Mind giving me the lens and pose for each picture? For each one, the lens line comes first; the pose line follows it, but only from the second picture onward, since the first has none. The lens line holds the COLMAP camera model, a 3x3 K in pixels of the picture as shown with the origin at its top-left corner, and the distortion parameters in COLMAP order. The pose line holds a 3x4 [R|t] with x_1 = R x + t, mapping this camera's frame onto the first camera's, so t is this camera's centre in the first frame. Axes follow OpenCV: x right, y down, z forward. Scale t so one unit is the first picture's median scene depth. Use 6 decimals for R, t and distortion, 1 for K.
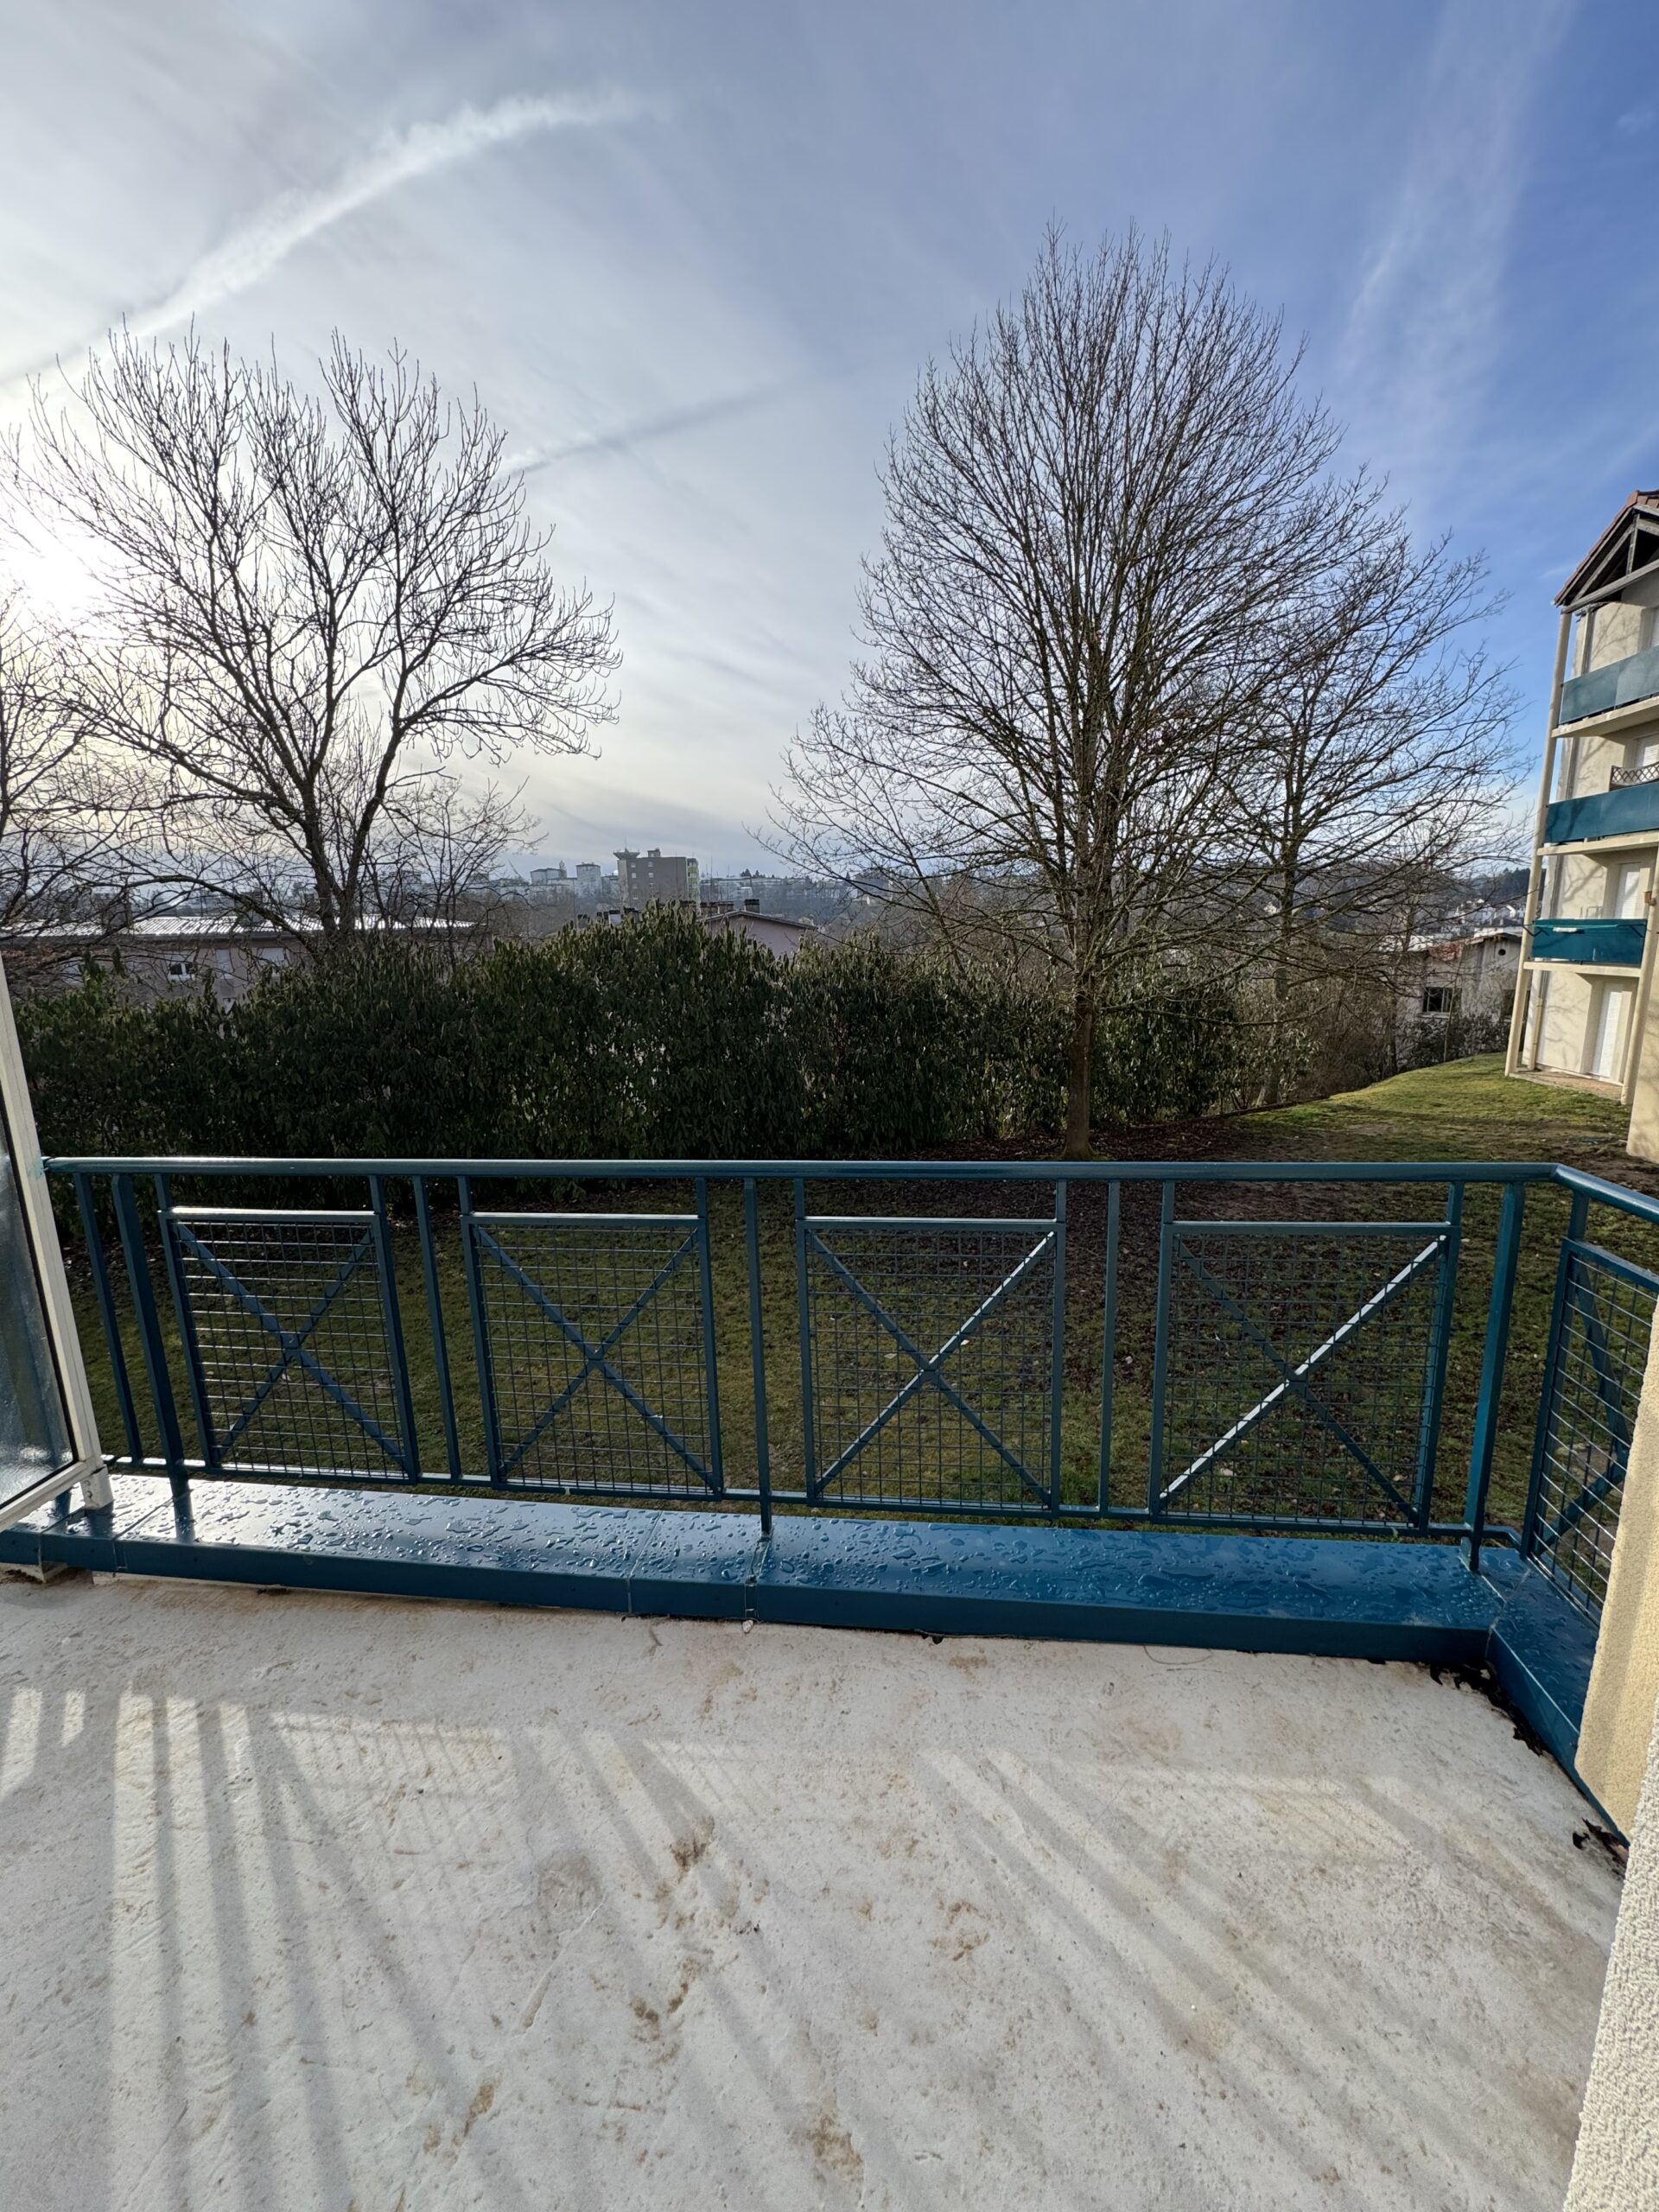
lens RADIAL K [[879.8, 0, 832.3], [0, 879.8, 1106.6], [0, 0, 1]] dist [-0.001177, 0.000354]
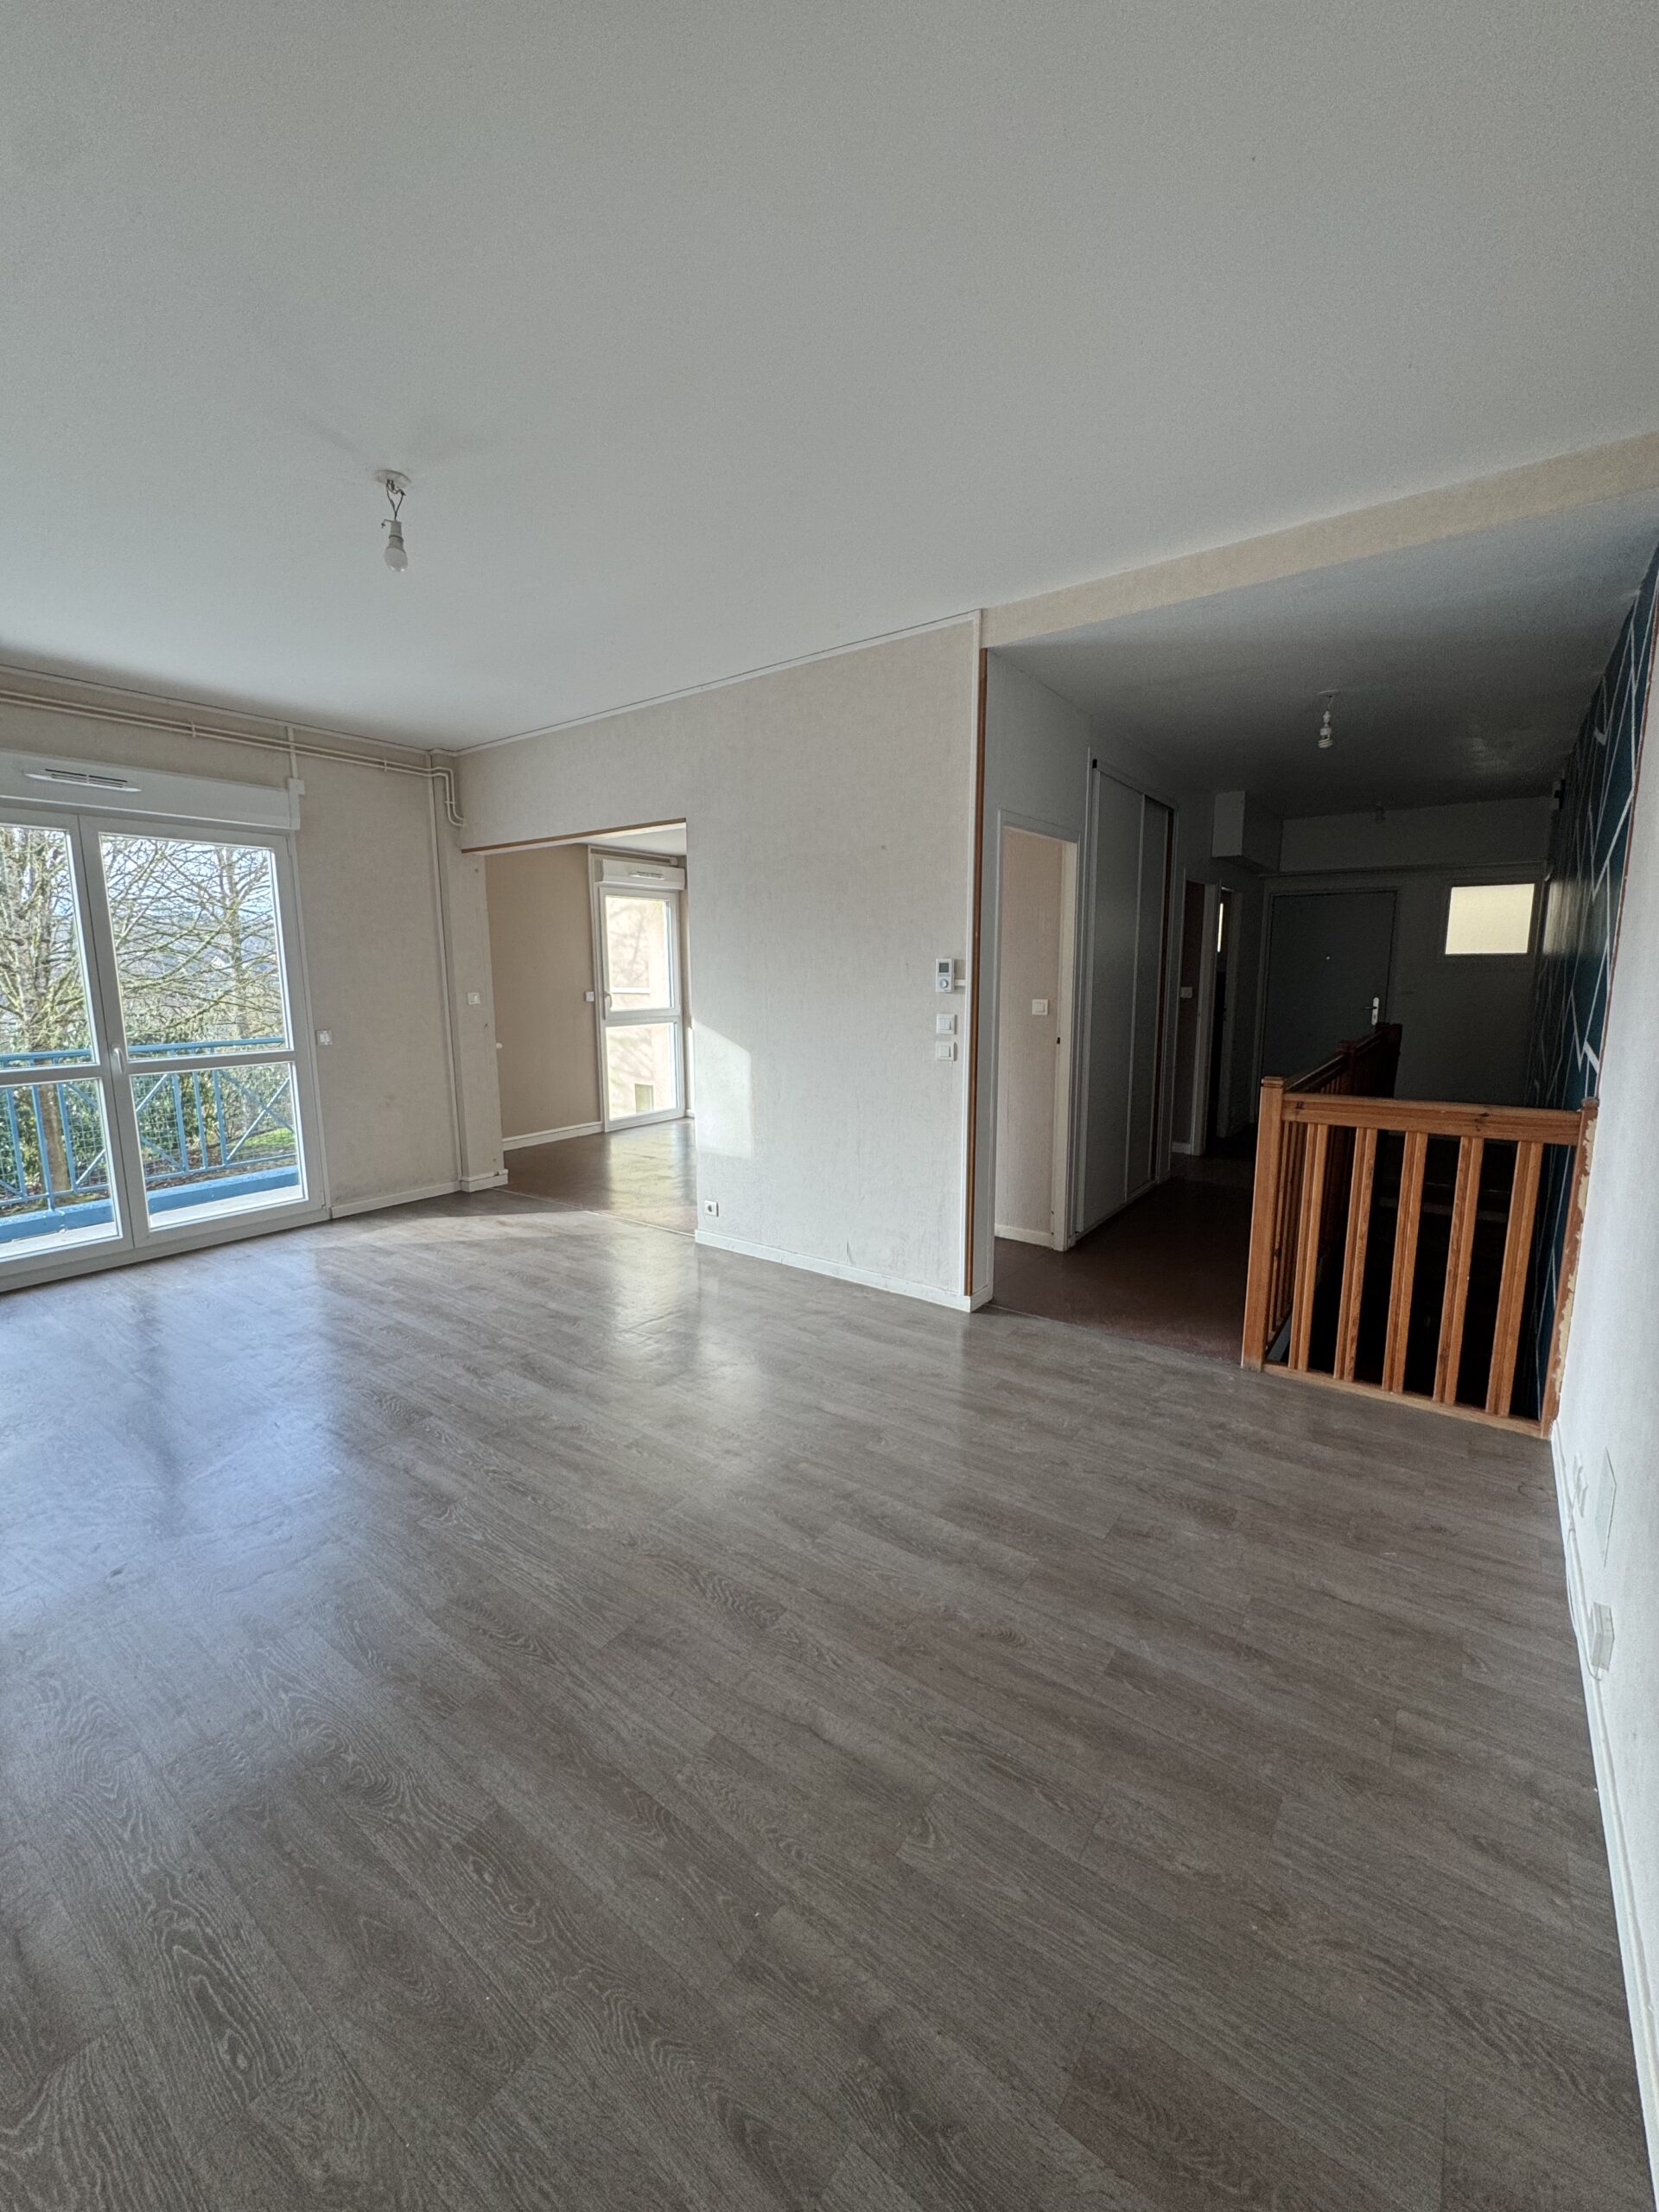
lens RADIAL K [[879.8, 0, 827.5], [0, 879.8, 1103.2], [0, 0, 1]] dist [-0.001177, 0.000354]
pose [[0.493671, -0.109758, 0.862695, -0.149345], [0.165398, 0.985747, 0.030766, 0.062458], [-0.853775, 0.127500, 0.504789, -0.281289]]
